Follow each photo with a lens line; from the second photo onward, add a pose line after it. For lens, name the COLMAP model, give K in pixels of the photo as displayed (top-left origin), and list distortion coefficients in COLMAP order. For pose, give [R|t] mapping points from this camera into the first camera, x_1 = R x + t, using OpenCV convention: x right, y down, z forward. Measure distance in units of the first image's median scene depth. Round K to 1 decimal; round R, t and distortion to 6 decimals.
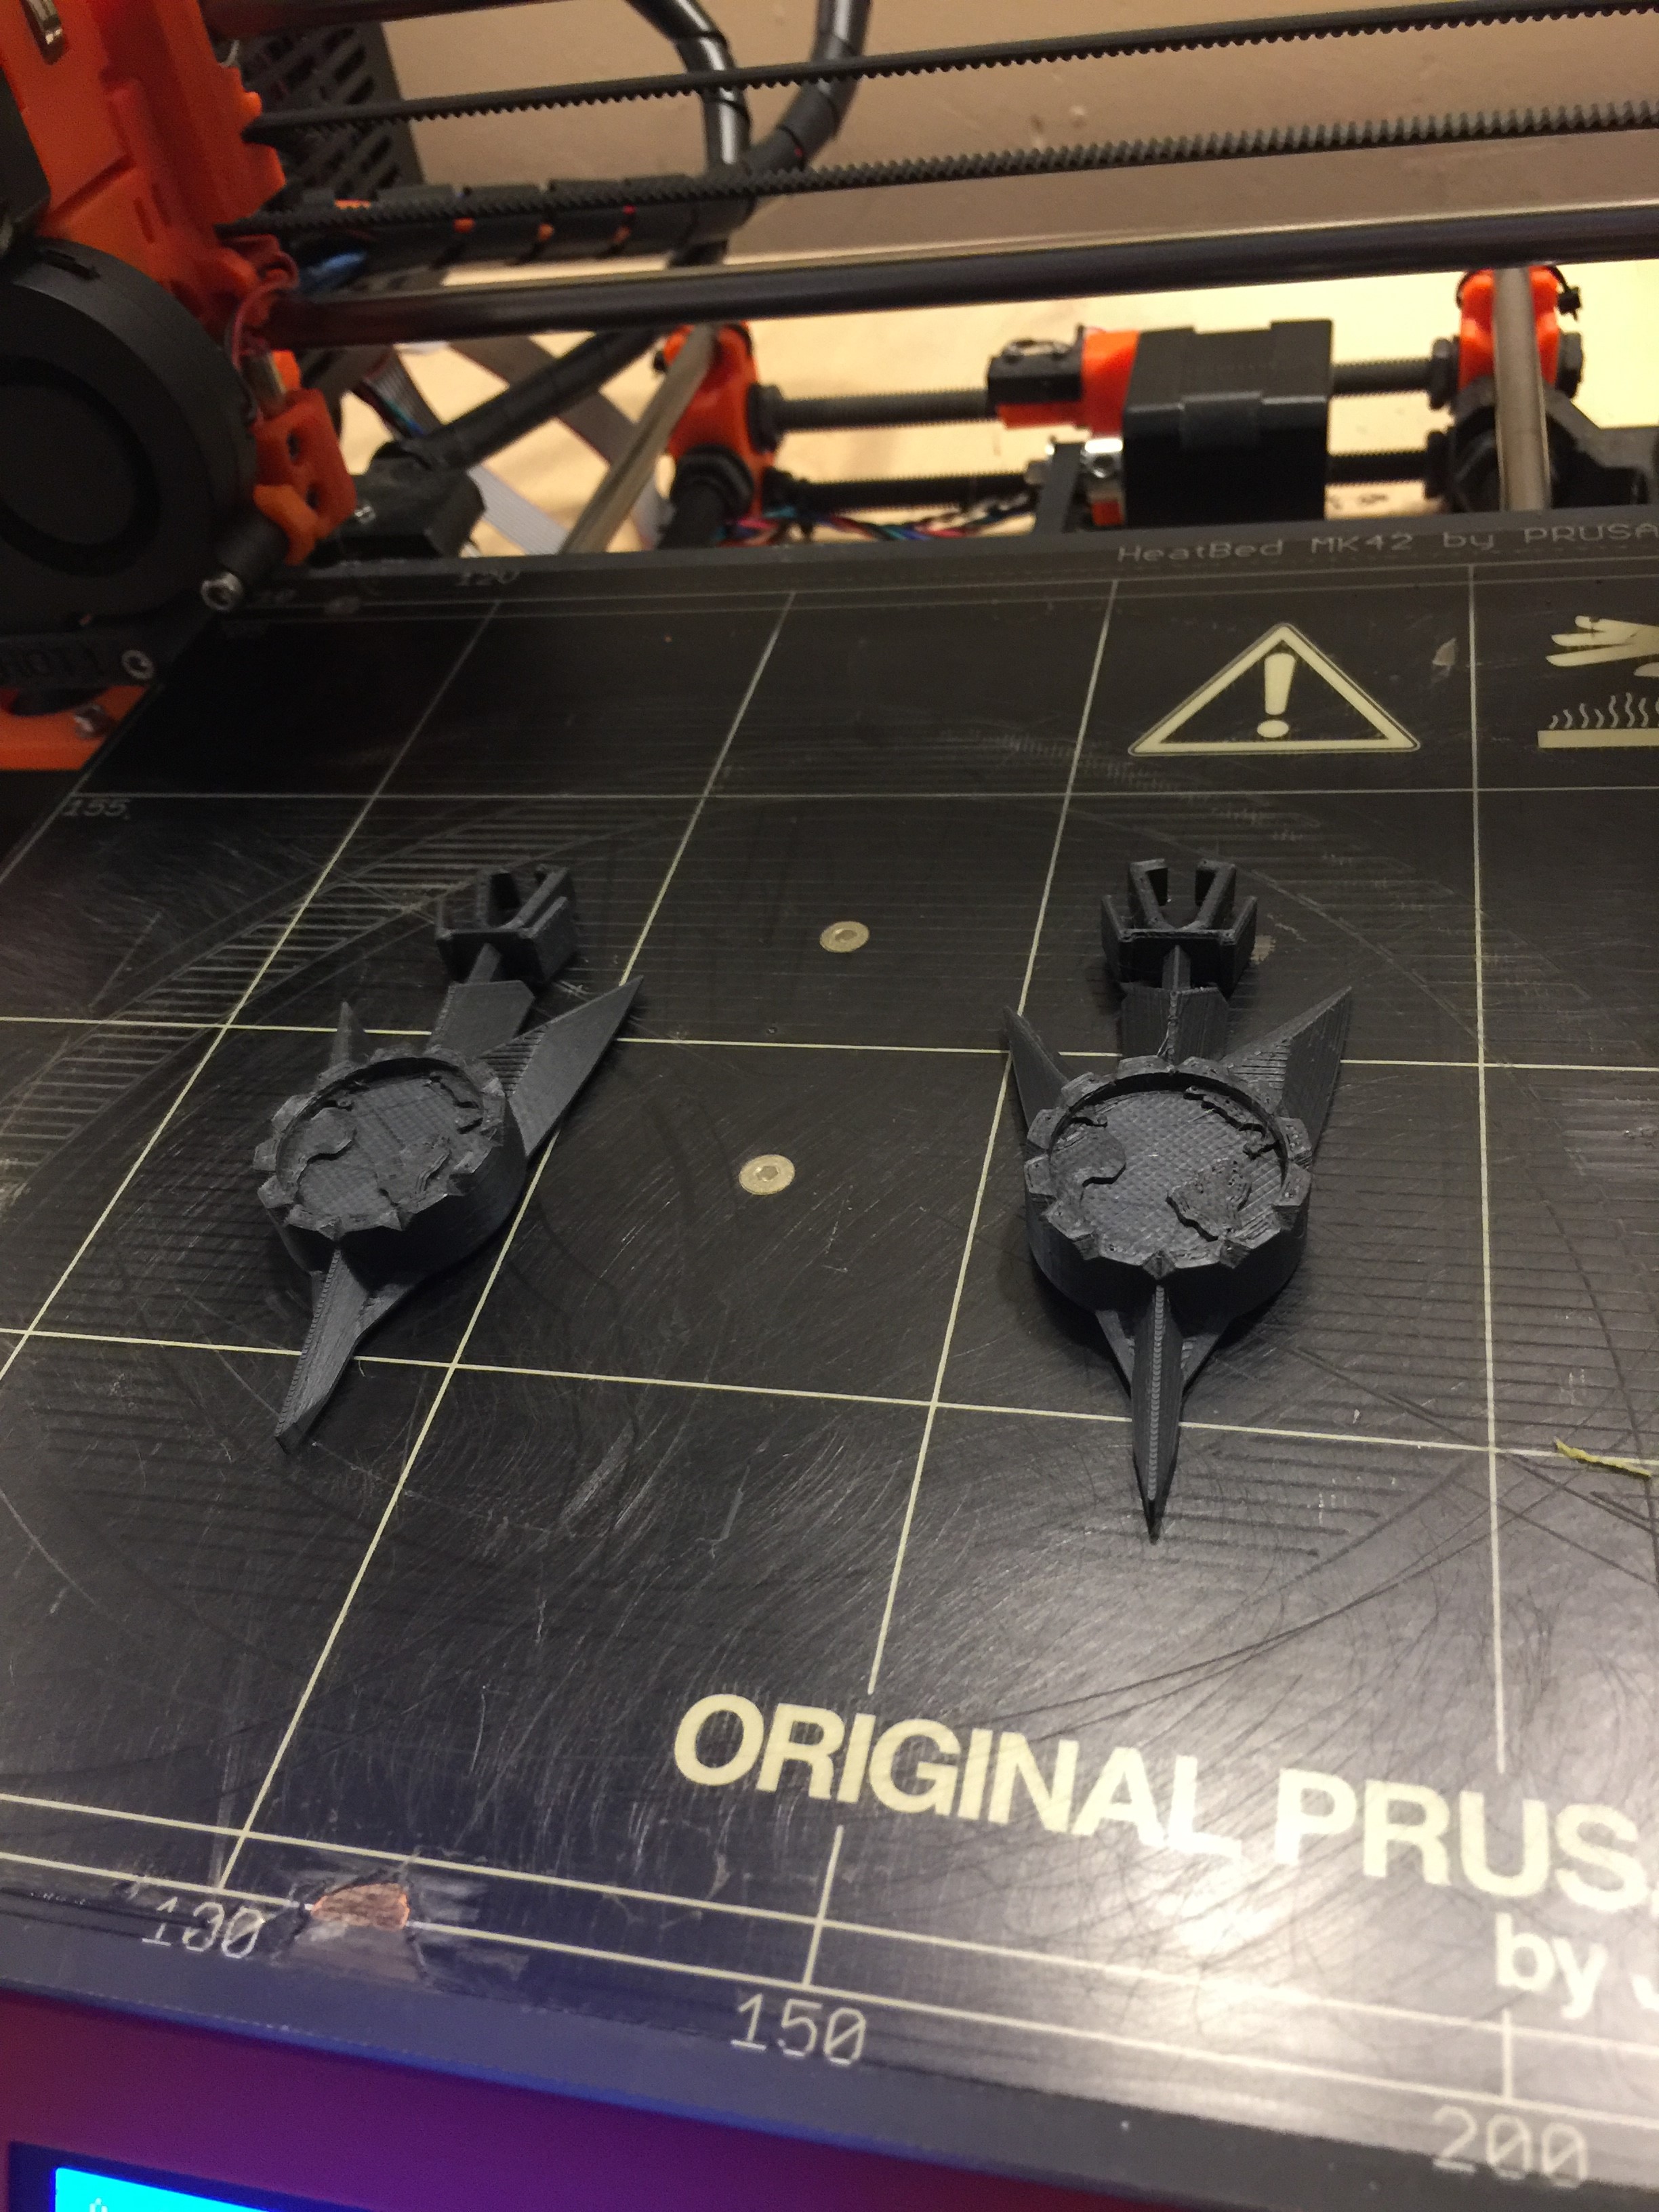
lens RADIAL K [[1903.6, 0, 821.9], [0, 1903.6, 1110.4], [0, 0, 1]] dist [0.050250, -0.076068]
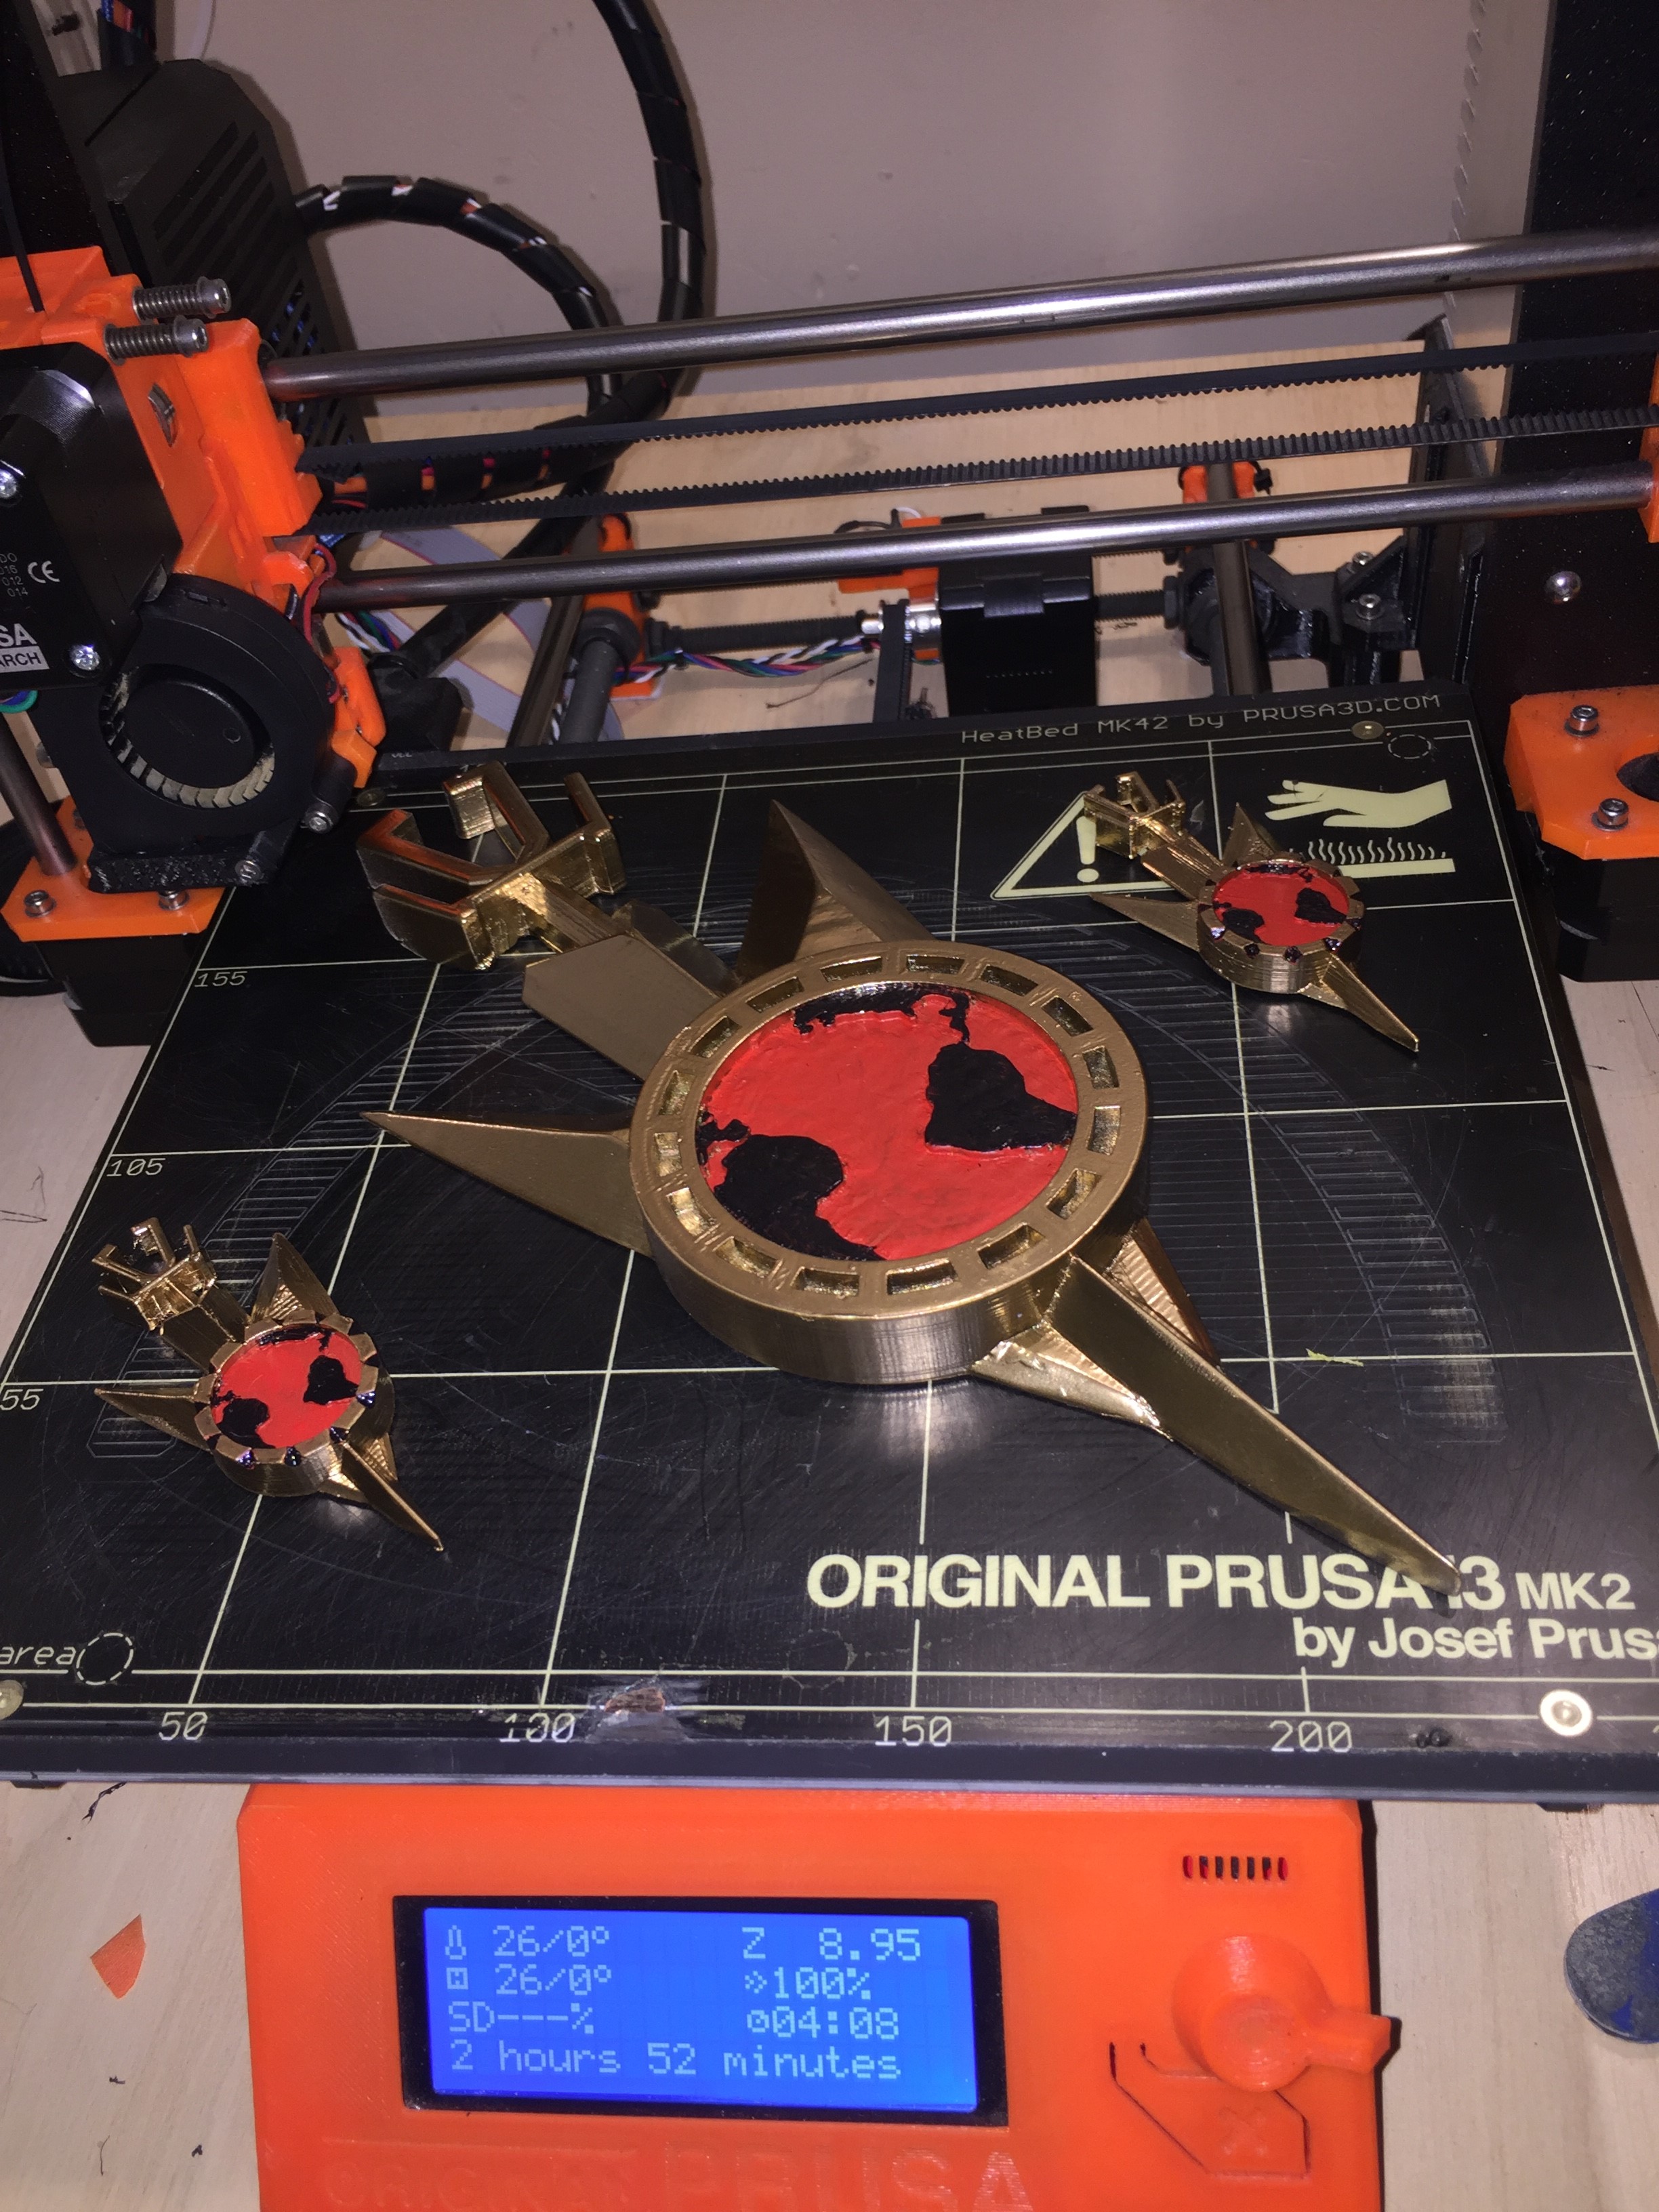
lens RADIAL K [[1903.6, 0, 823.7], [0, 1903.6, 1104.4], [0, 0, 1]] dist [0.050250, -0.076068]
pose [[0.989688, -0.086019, 0.114539, -0.222051], [0.083377, 0.996134, 0.027668, -0.130887], [-0.116477, -0.017833, 0.993033, -0.645663]]
